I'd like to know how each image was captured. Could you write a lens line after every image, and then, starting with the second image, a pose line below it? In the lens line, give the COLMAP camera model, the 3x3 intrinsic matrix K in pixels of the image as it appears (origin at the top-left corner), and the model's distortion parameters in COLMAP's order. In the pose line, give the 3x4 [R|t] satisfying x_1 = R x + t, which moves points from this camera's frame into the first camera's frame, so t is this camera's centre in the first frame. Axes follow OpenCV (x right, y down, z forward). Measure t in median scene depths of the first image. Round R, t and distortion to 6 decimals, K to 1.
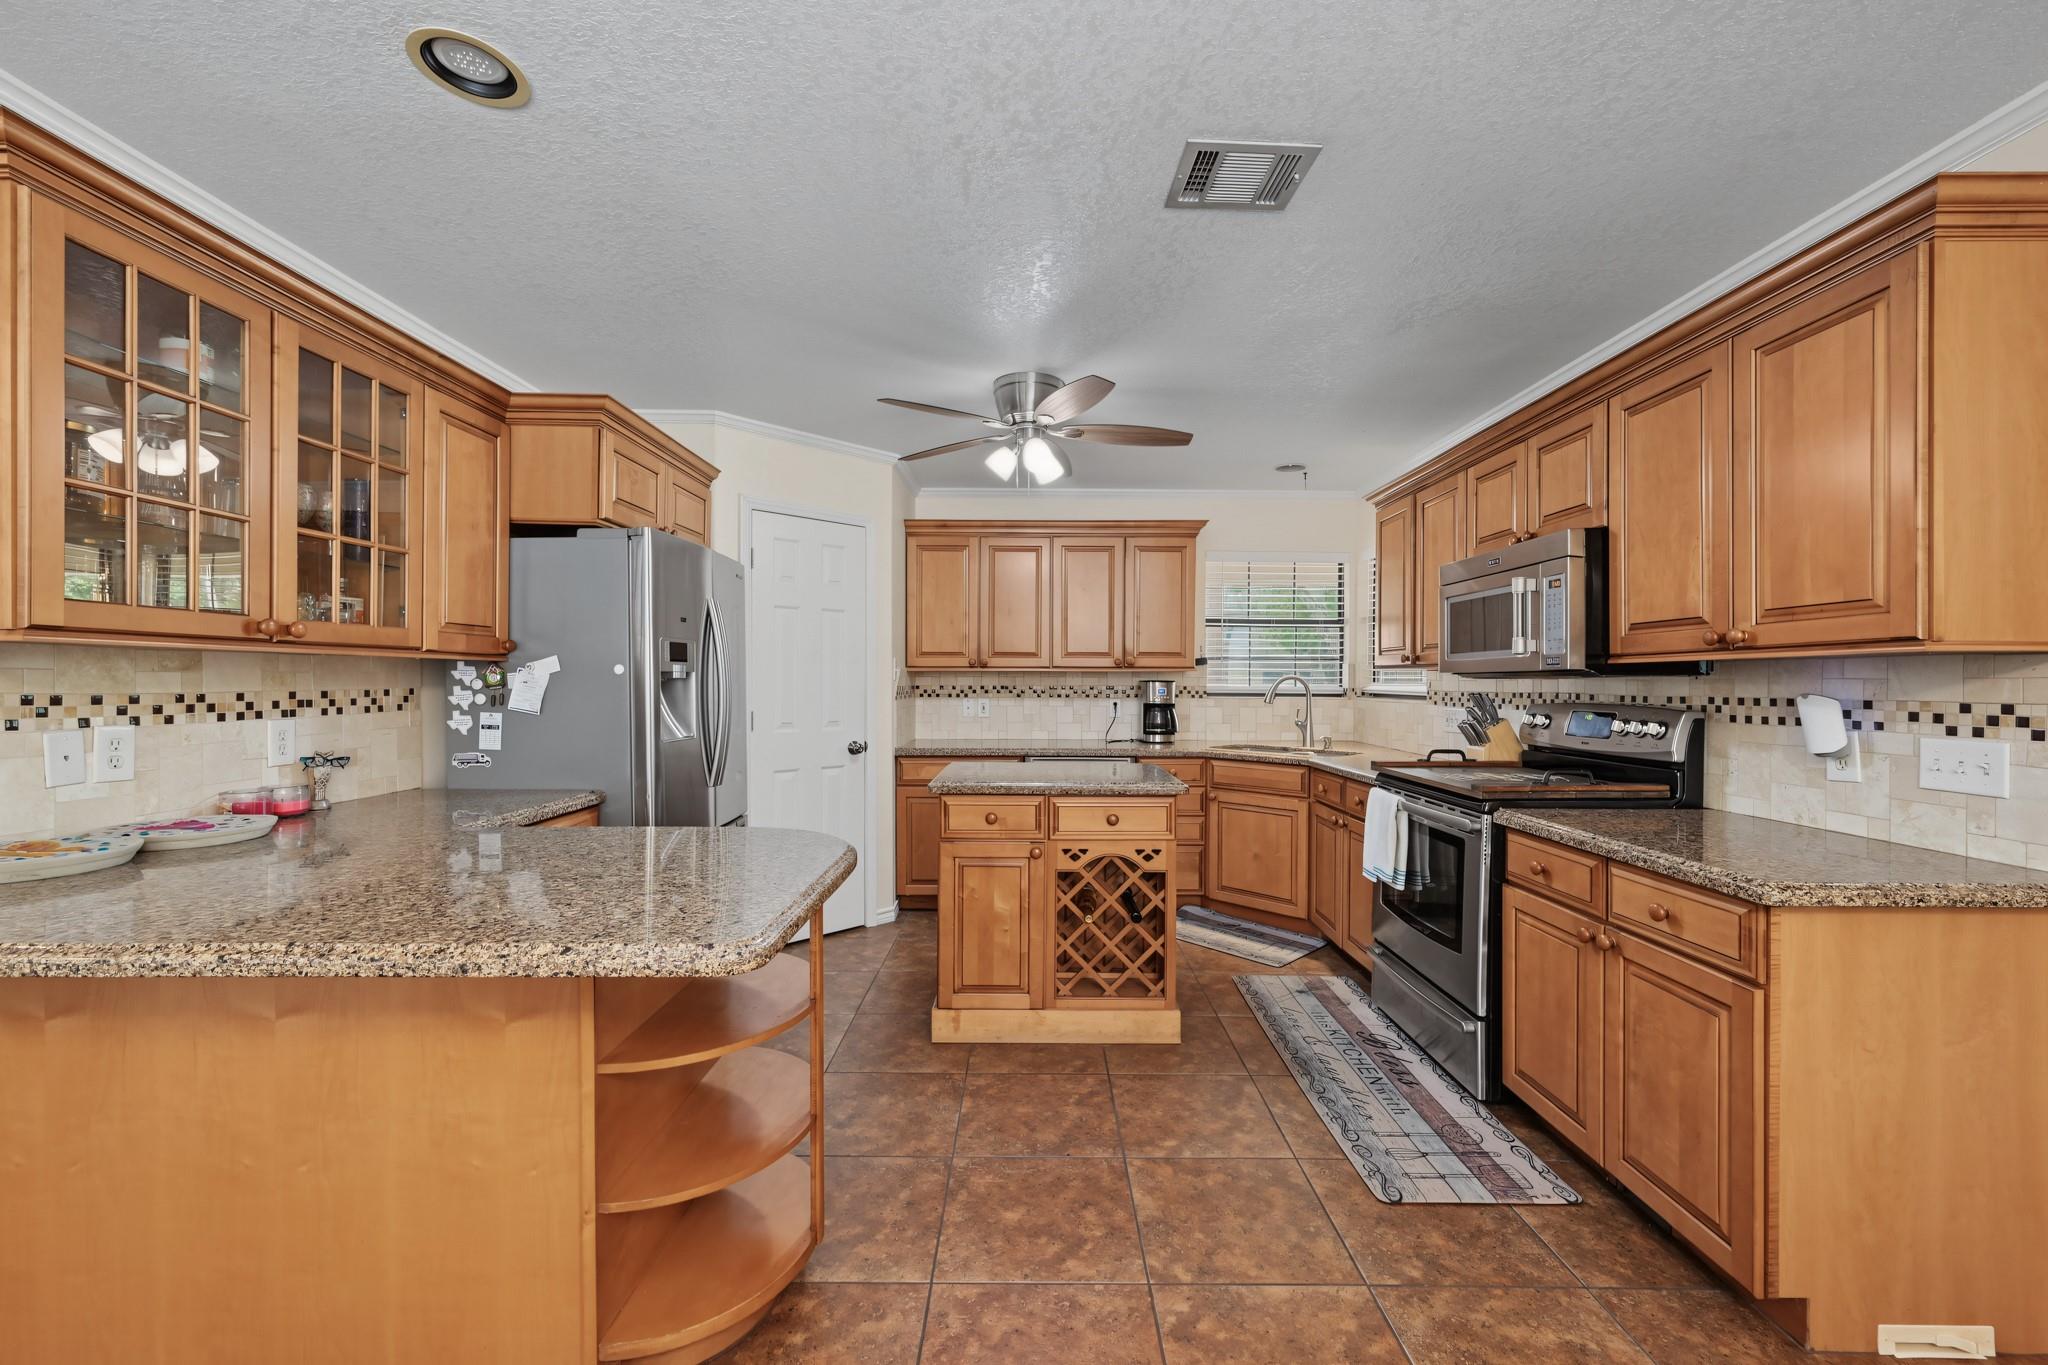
lens RADIAL K [[808.5, 0, 1036.1], [0, 808.5, 680.9], [0, 0, 1]] dist [0.000809, 0.000809]
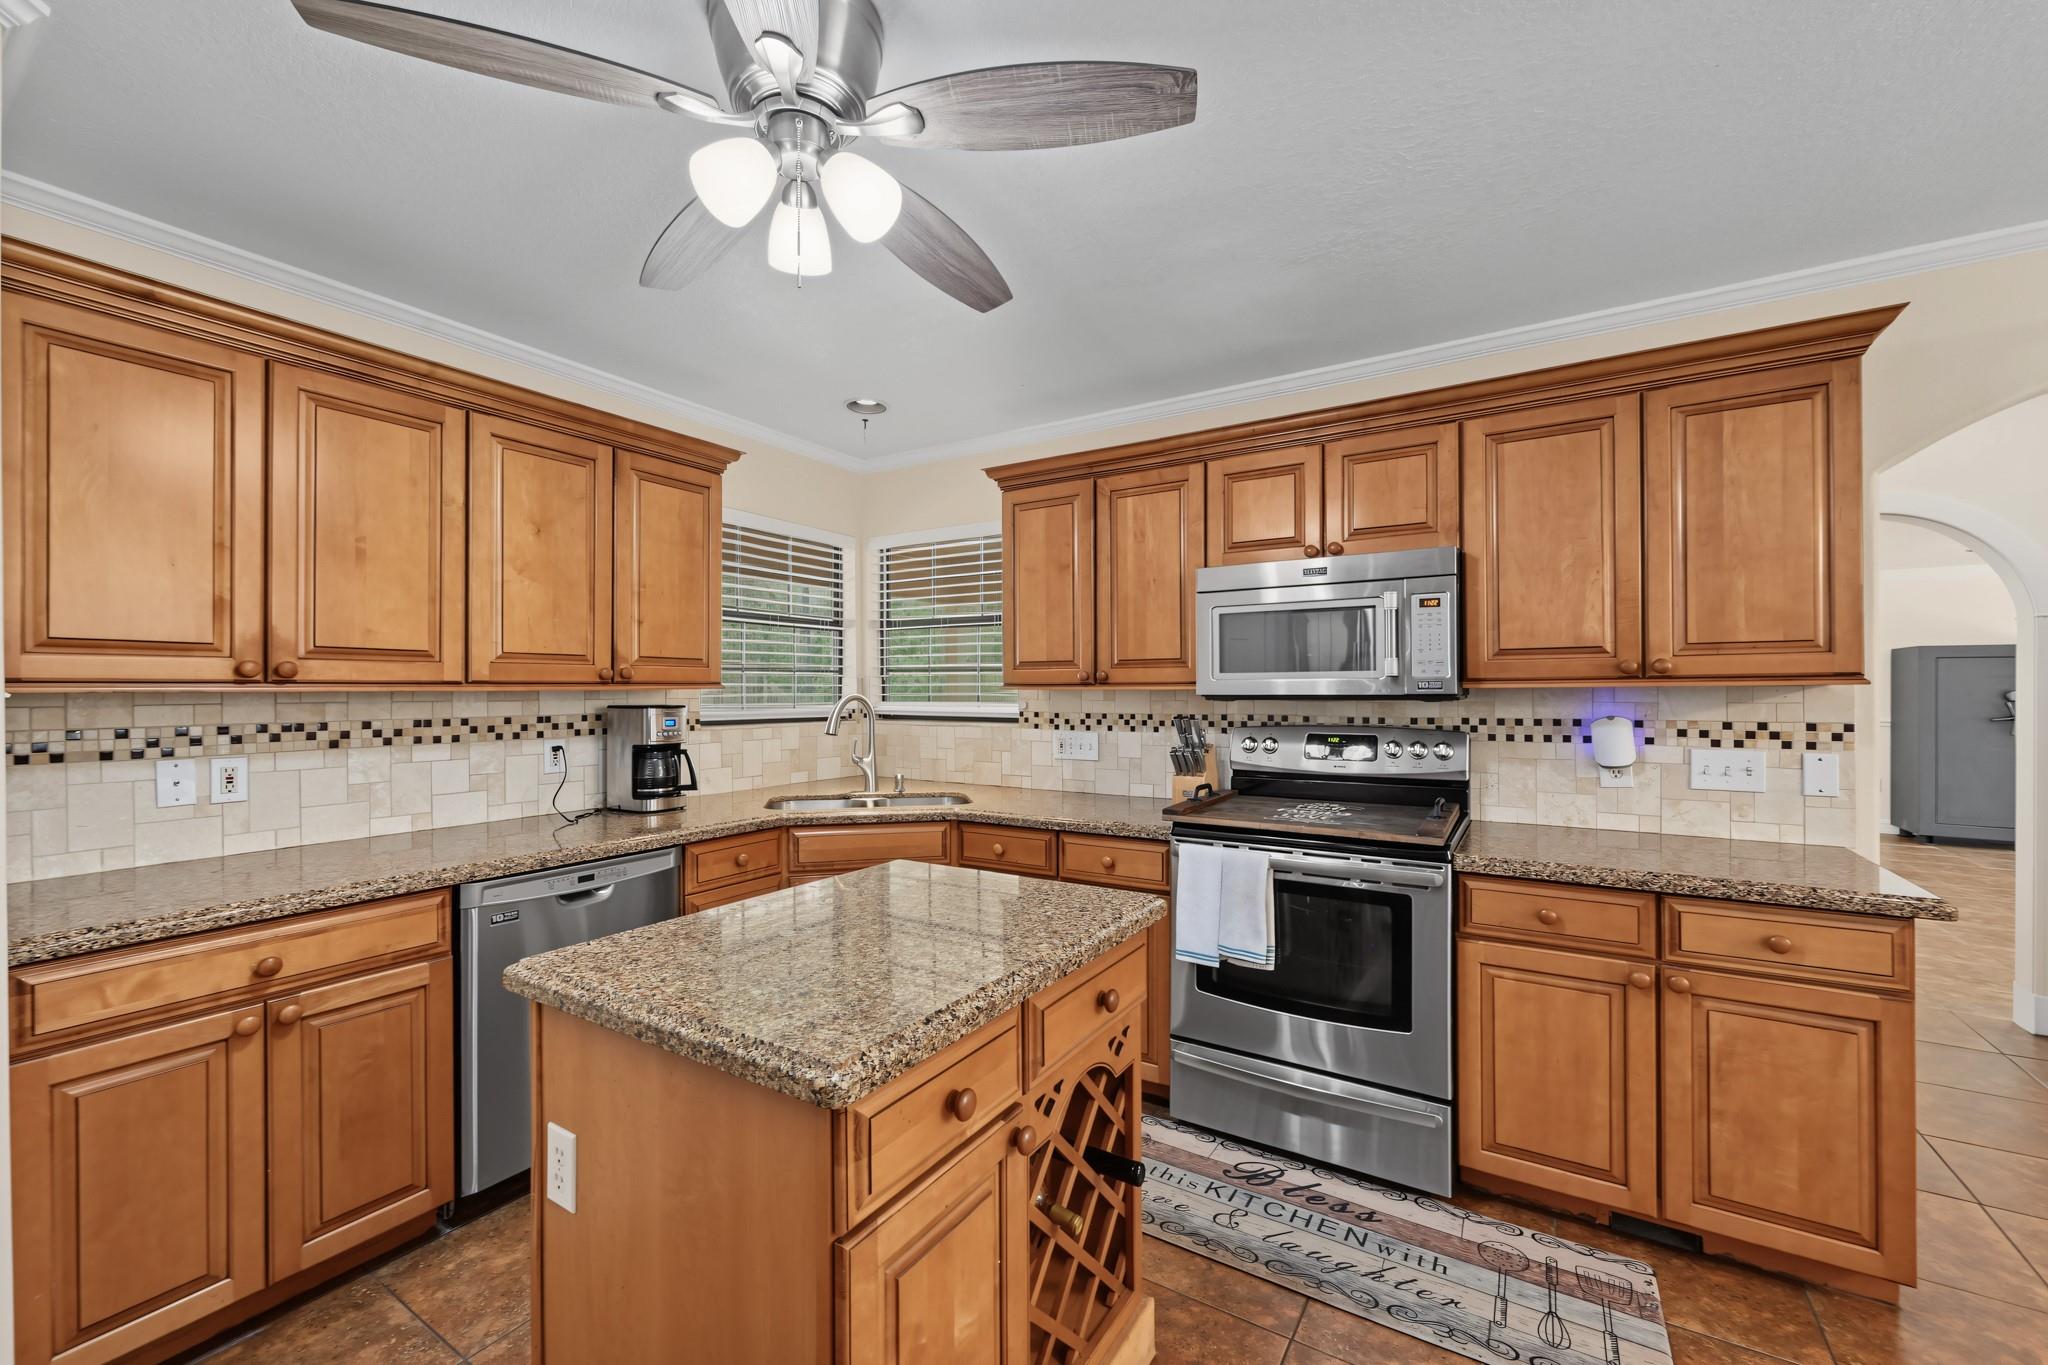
lens RADIAL K [[818.1, 0, 998.6], [0, 818.1, 686.9], [0, 0, 1]] dist [-0.000328, 0.000304]
pose [[0.534861, -0.003783, 0.844931, -0.451900], [0.004601, 0.999988, 0.001564, -0.027536], [-0.844927, 0.003051, 0.534873, 0.971257]]
